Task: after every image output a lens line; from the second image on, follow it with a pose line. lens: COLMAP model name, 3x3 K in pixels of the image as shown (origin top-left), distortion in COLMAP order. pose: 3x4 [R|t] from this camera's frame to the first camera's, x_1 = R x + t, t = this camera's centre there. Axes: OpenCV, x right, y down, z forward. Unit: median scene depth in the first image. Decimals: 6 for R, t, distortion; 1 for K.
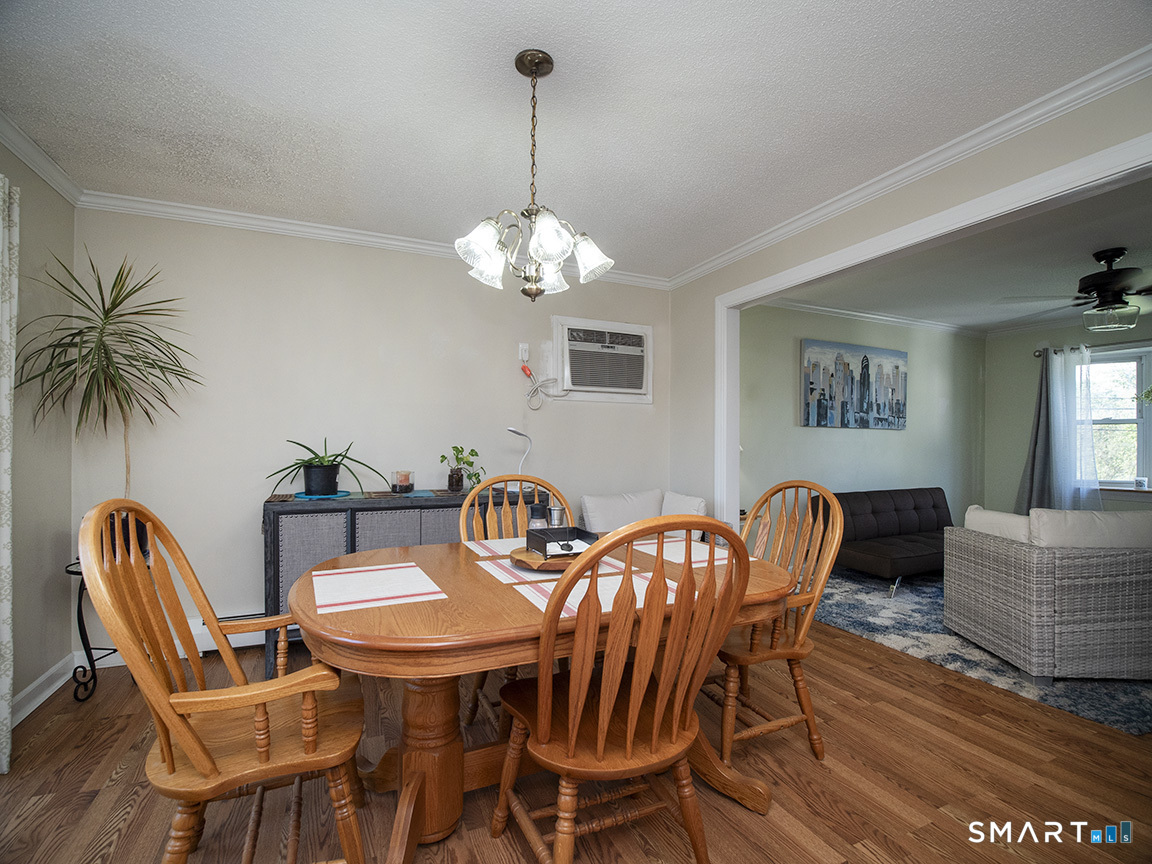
lens RADIAL K [[531.3, 0, 579.8], [0, 531.3, 440.5], [0, 0, 1]] dist [-0.012743, -0.002009]
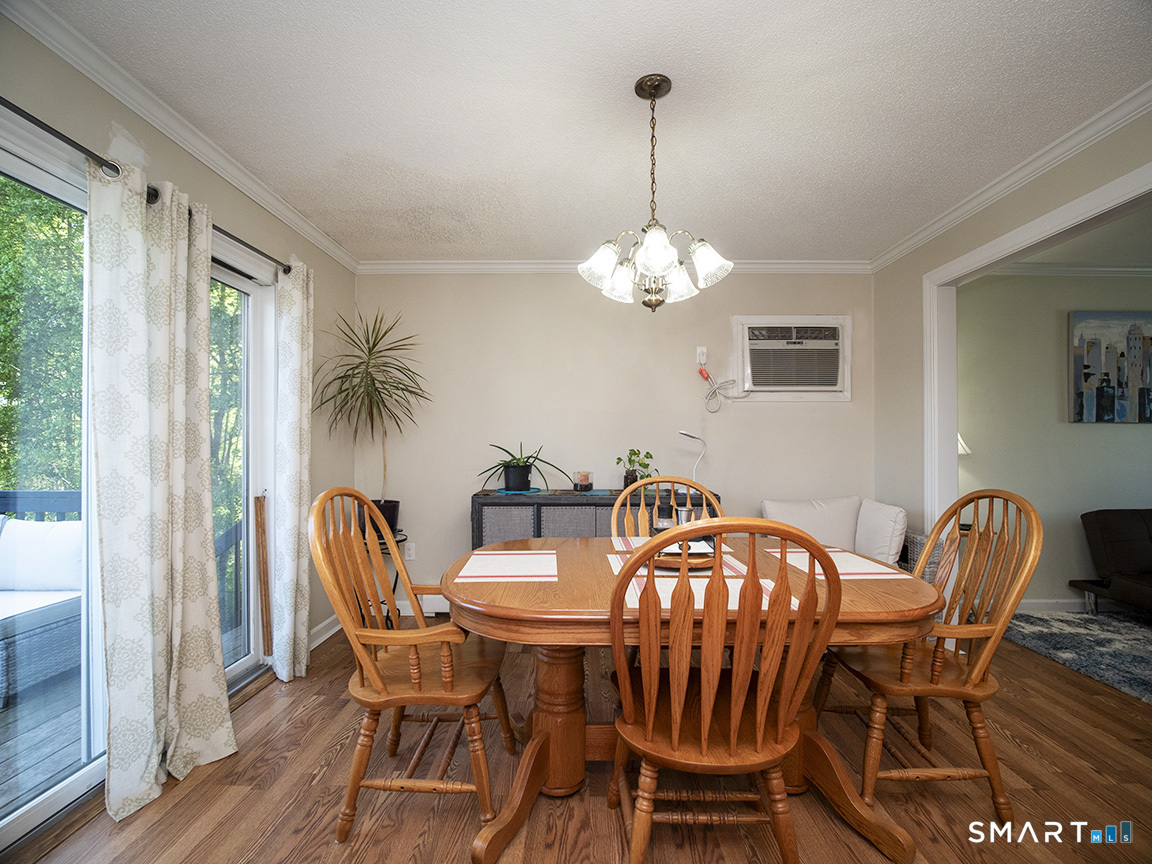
lens RADIAL K [[531.3, 0, 581.7], [0, 531.3, 440.0], [0, 0, 1]] dist [-0.012743, -0.002009]
pose [[0.910011, -0.009587, -0.414473, 0.196905], [0.006968, 0.999945, -0.007831, 0.000249], [0.414525, 0.004238, 0.910028, -0.017658]]
